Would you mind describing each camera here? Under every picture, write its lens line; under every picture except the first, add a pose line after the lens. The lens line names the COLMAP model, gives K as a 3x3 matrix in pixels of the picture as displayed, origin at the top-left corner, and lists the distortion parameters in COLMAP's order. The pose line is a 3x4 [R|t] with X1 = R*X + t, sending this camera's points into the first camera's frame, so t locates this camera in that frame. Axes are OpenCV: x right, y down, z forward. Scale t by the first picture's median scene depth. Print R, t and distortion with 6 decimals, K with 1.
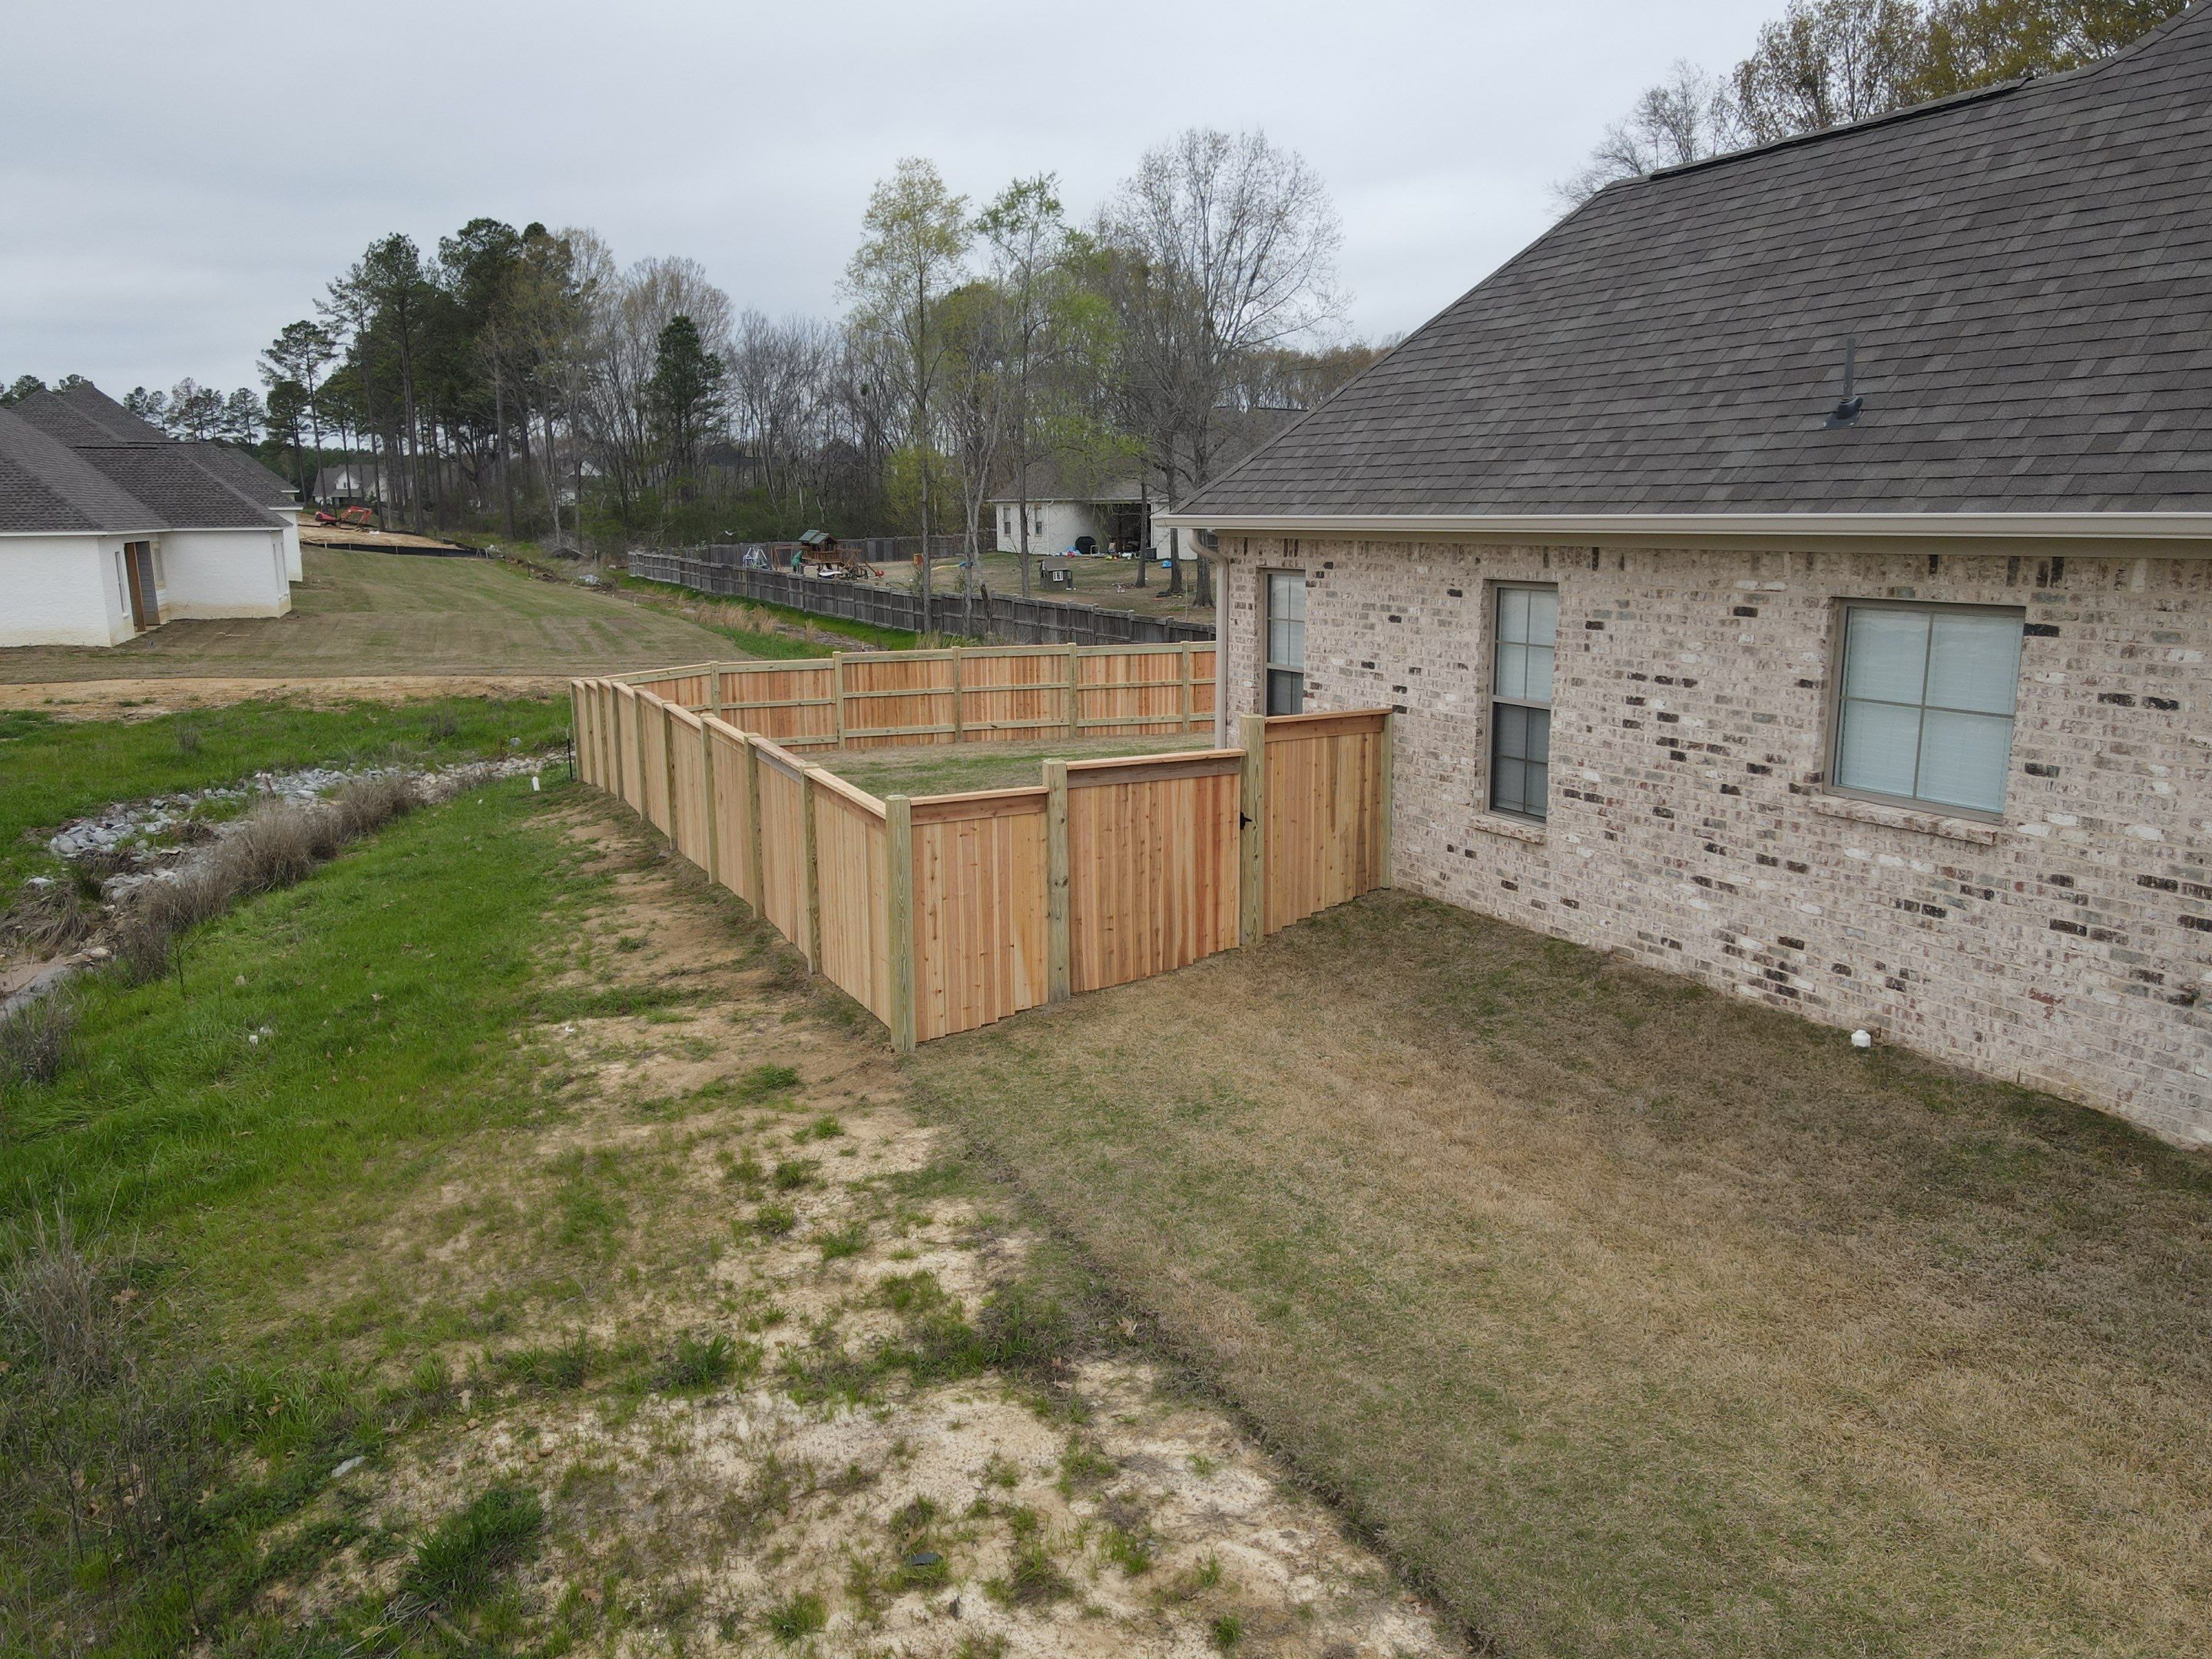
lens RADIAL K [[1612.1, 0, 1090.4], [0, 1612.1, 828.7], [0, 0, 1]] dist [0.007861, 0.020718]
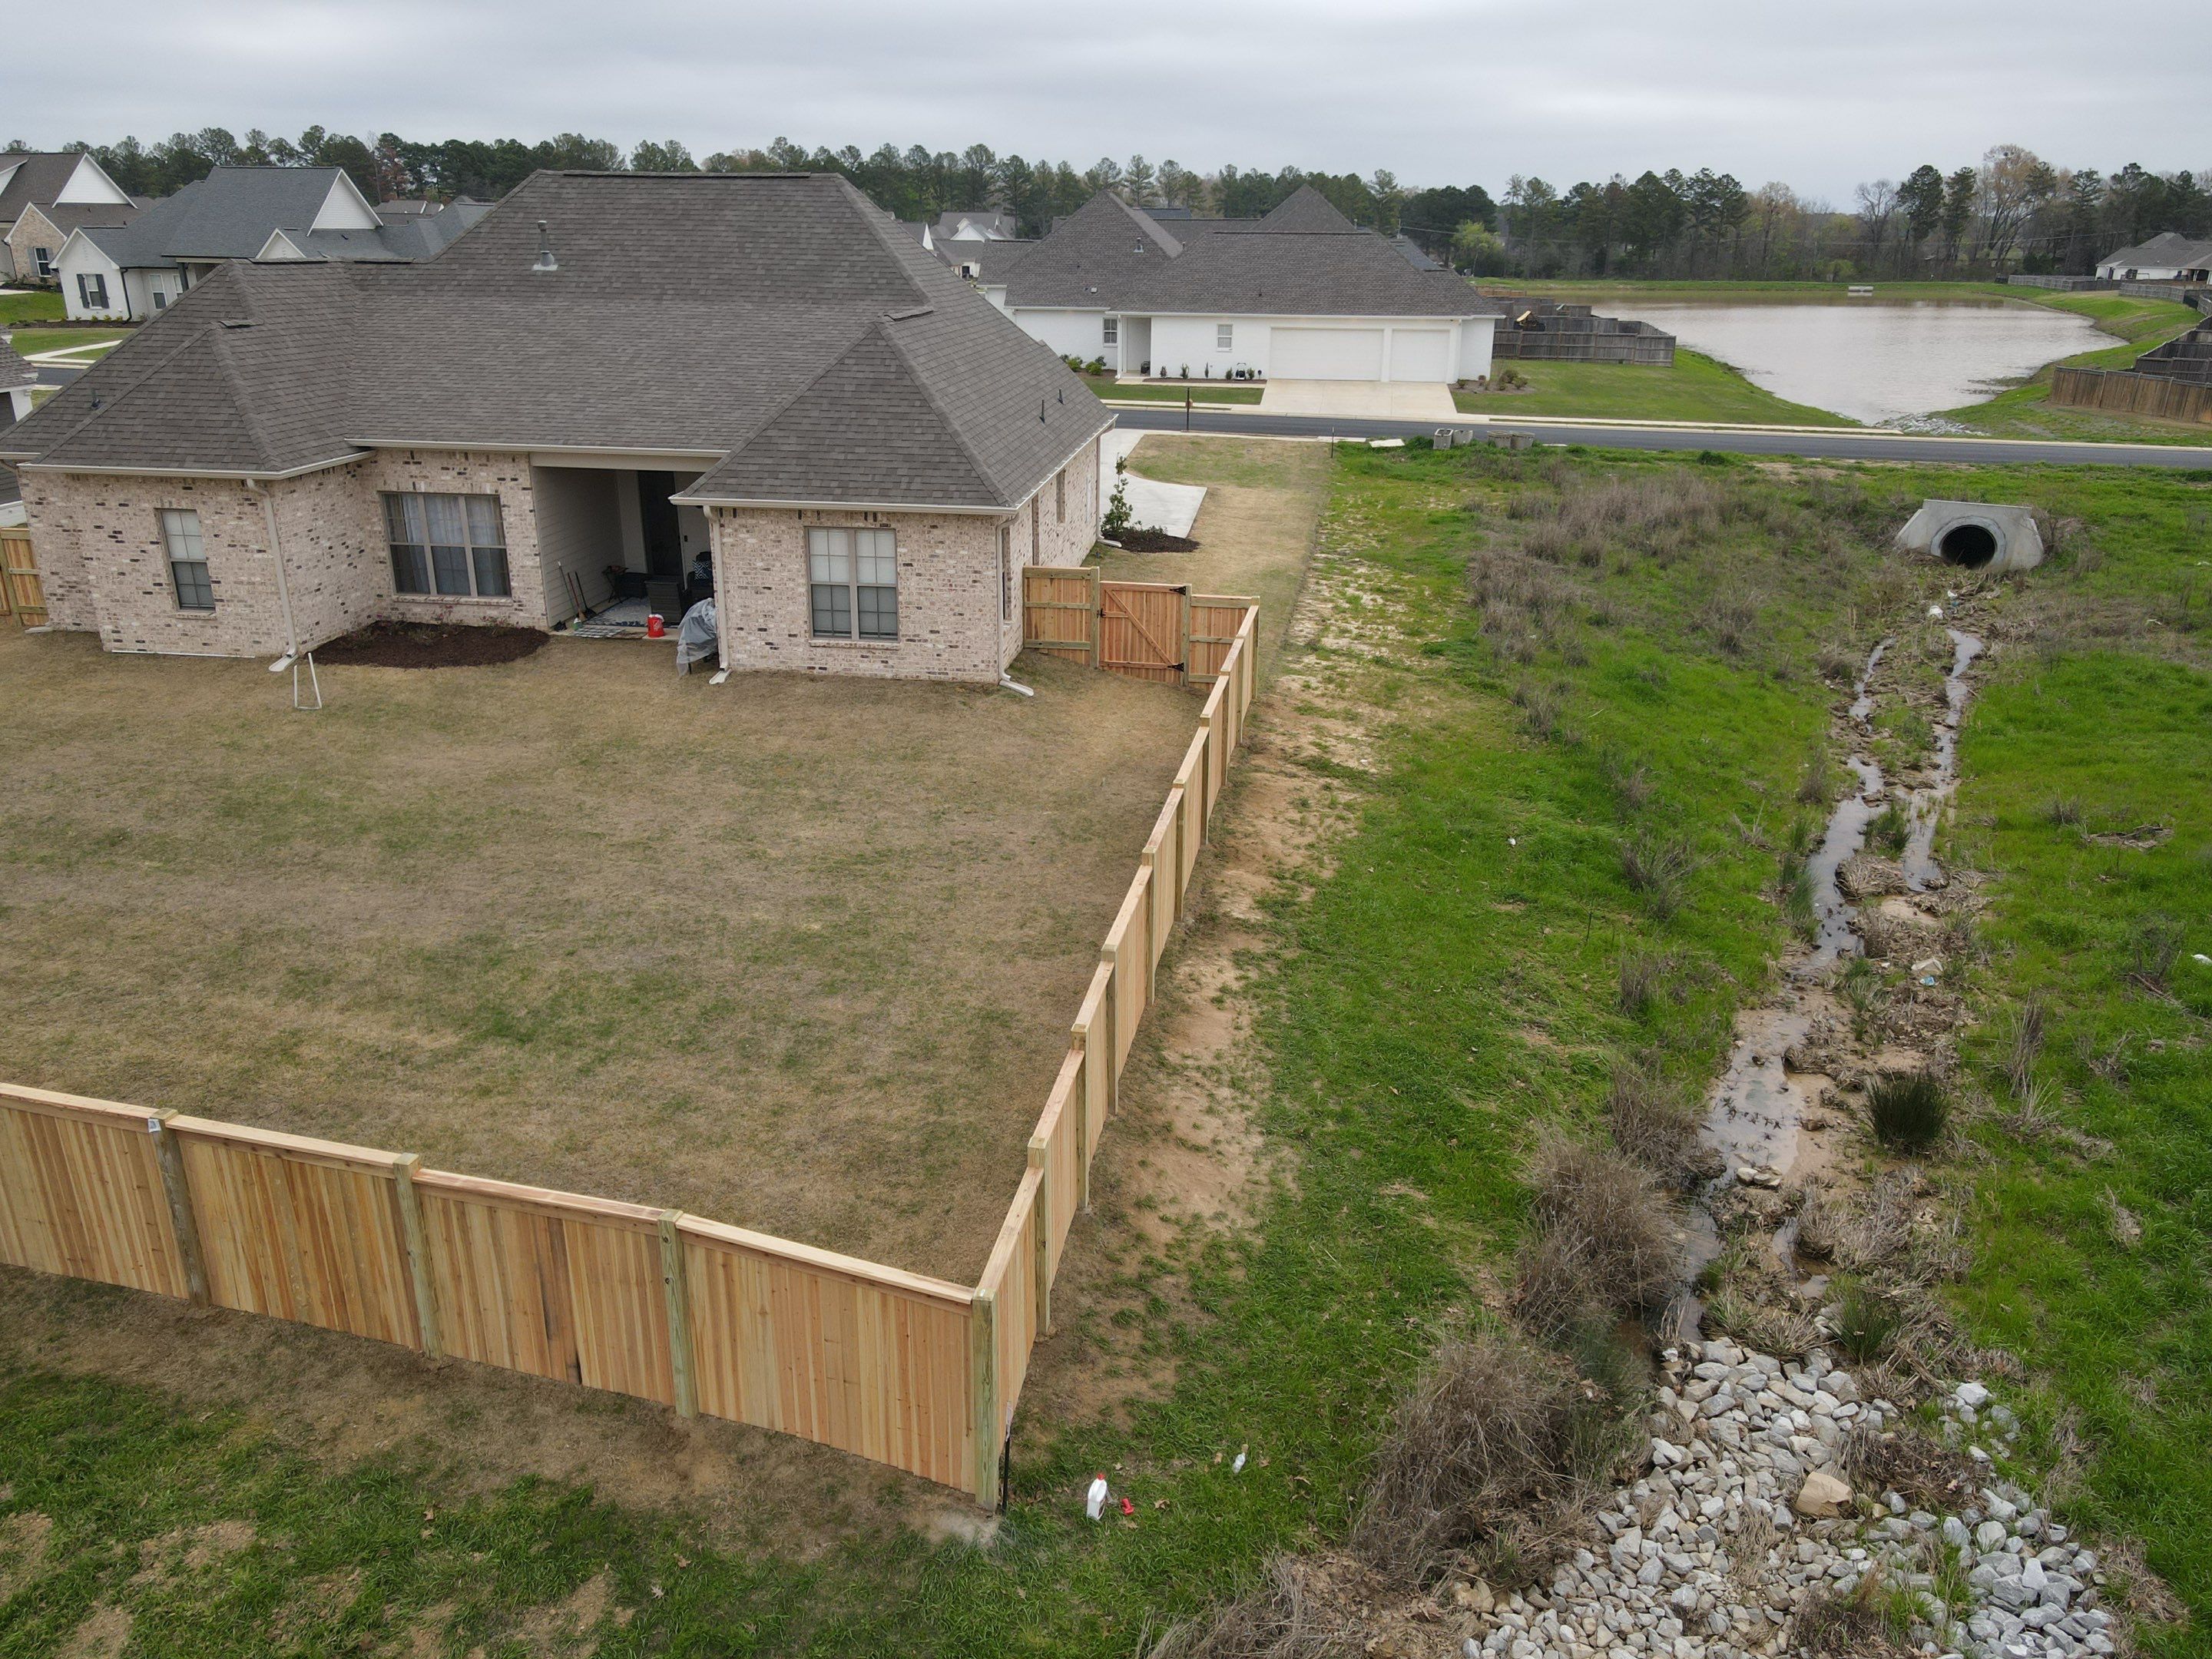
lens RADIAL K [[1612.1, 0, 1087.8], [0, 1612.1, 833.8], [0, 0, 1]] dist [0.007861, 0.020718]
pose [[-0.815312, -0.197816, 0.544183, -1.101216], [0.117774, 0.863529, 0.490354, -0.786597], [-0.566918, 0.463883, -0.680747, 2.484651]]
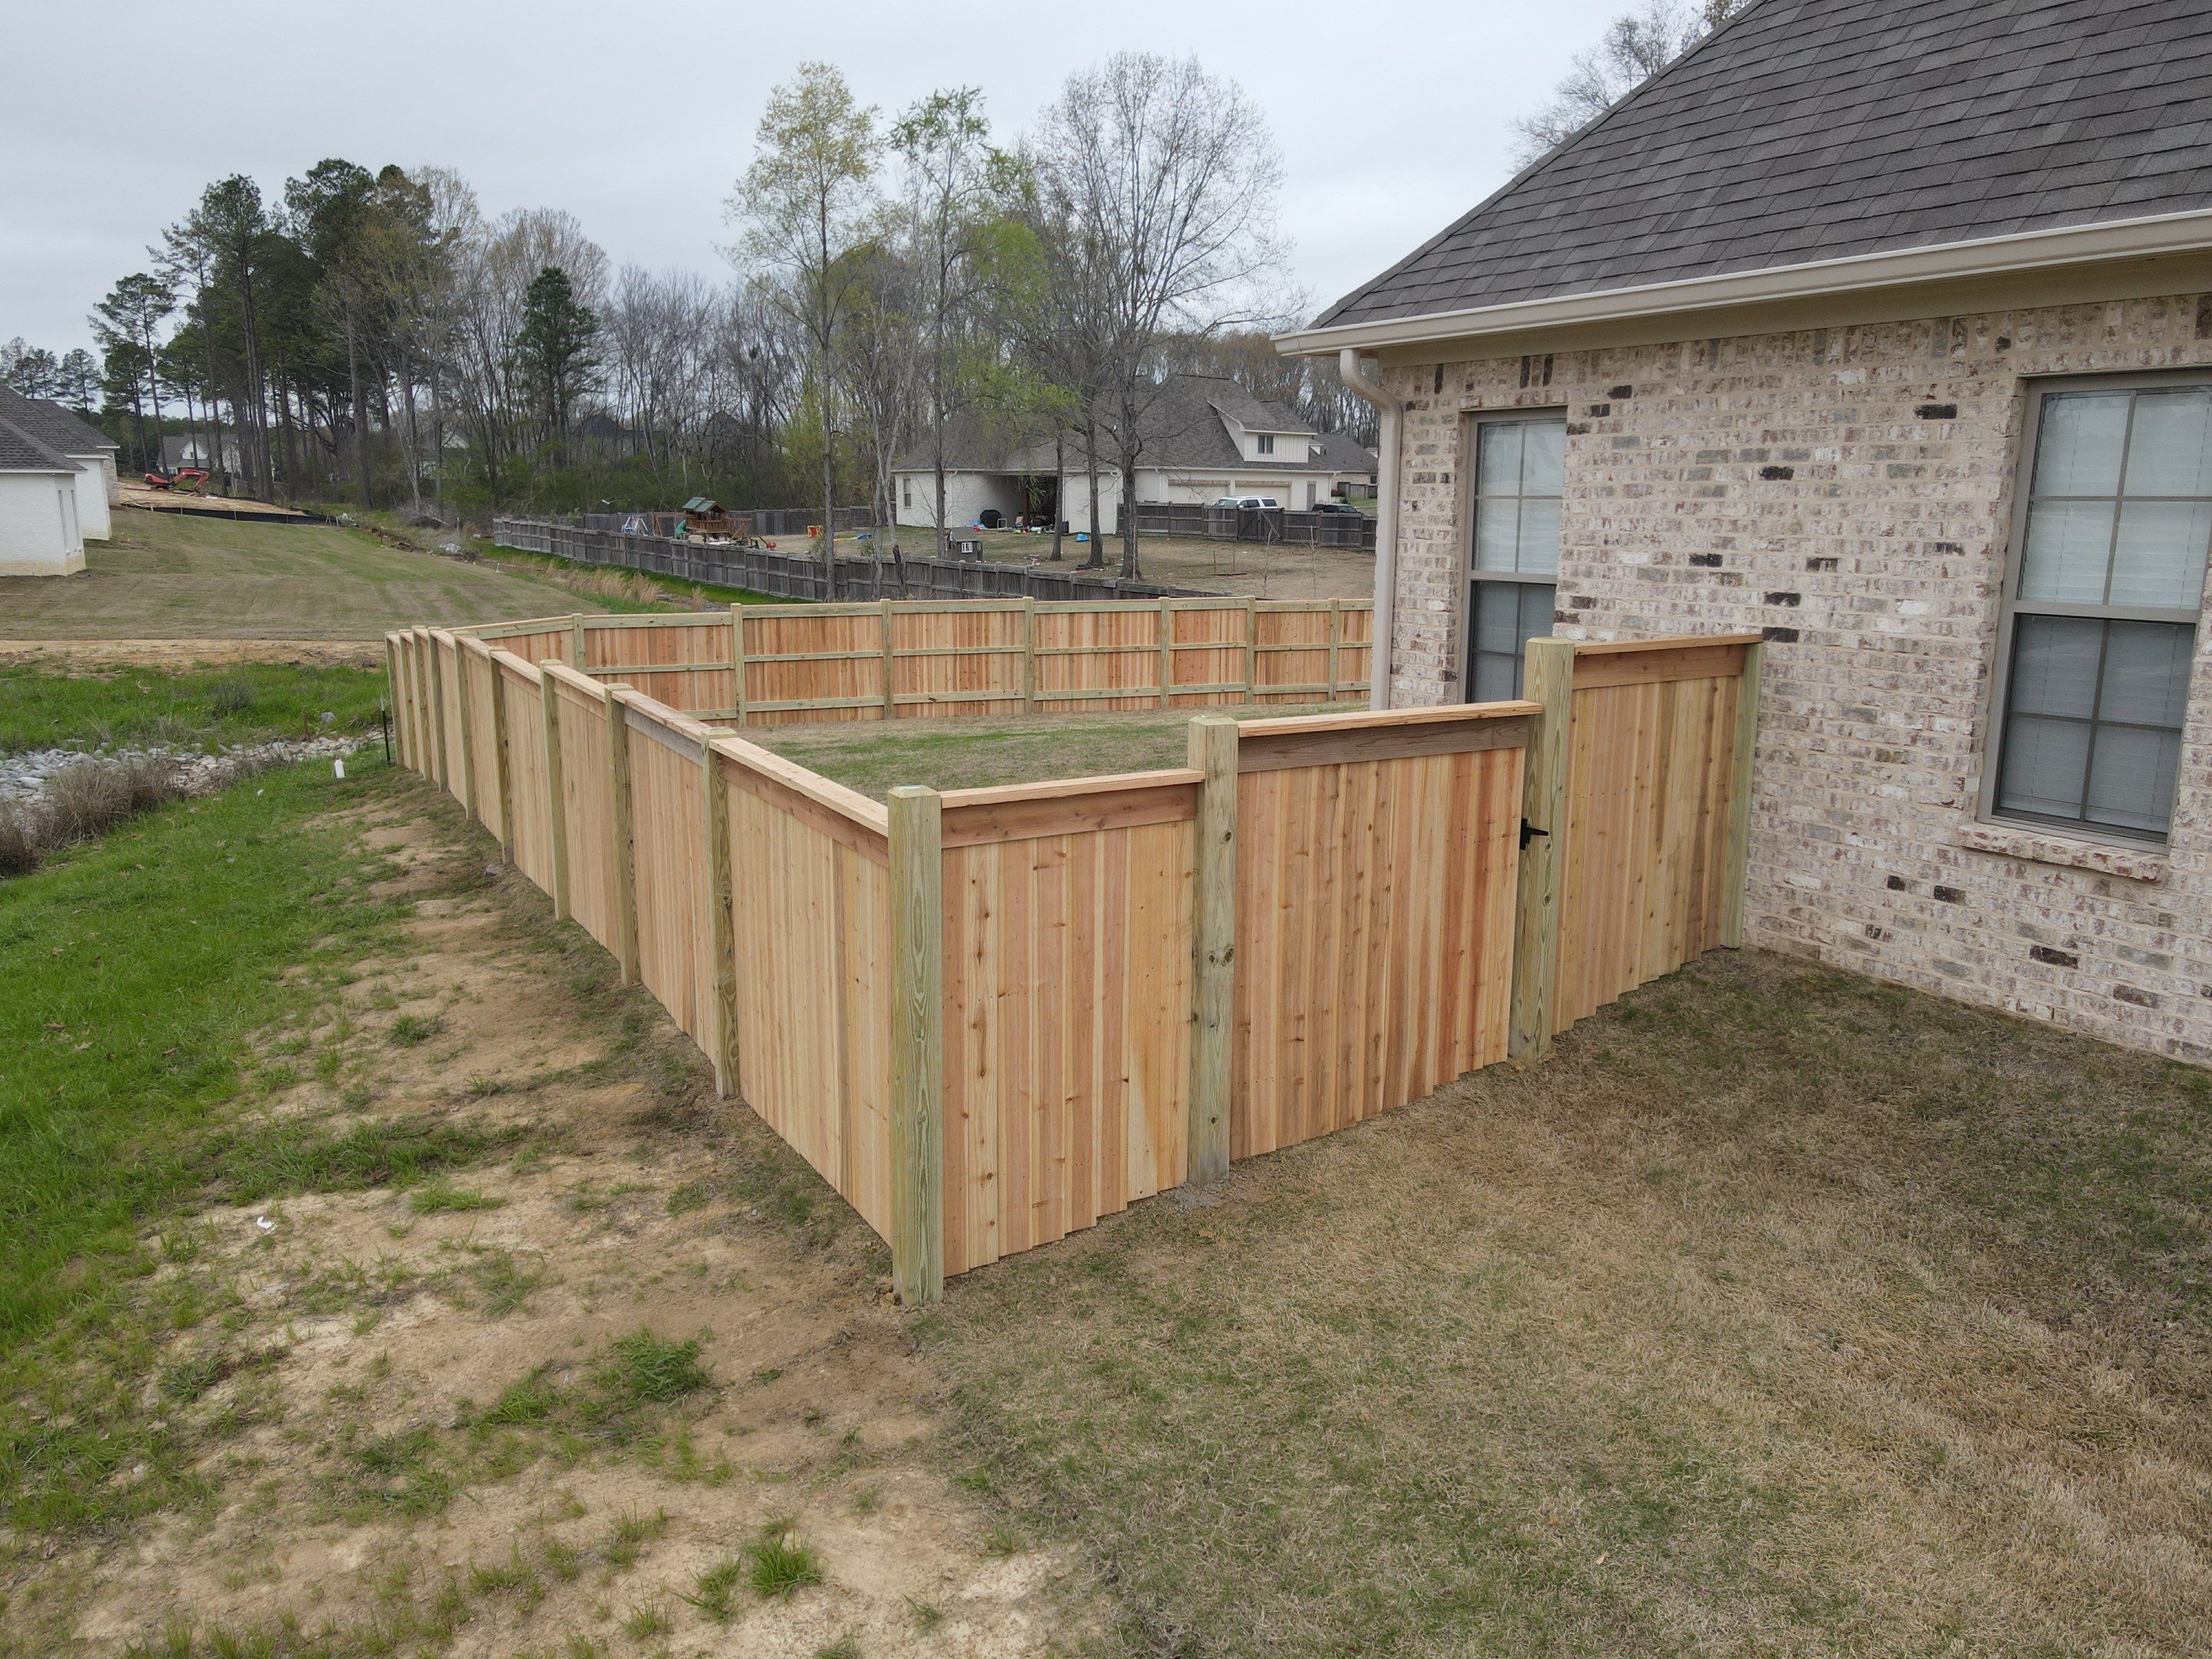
lens RADIAL K [[1612.1, 0, 1095.9], [0, 1612.1, 825.2], [0, 0, 1]] dist [0.007861, 0.020718]
pose [[0.997379, -0.000793, 0.072352, -0.082947], [0.000451, 0.999989, 0.004734, -0.009486], [-0.072355, -0.004689, 0.997368, 0.425693]]
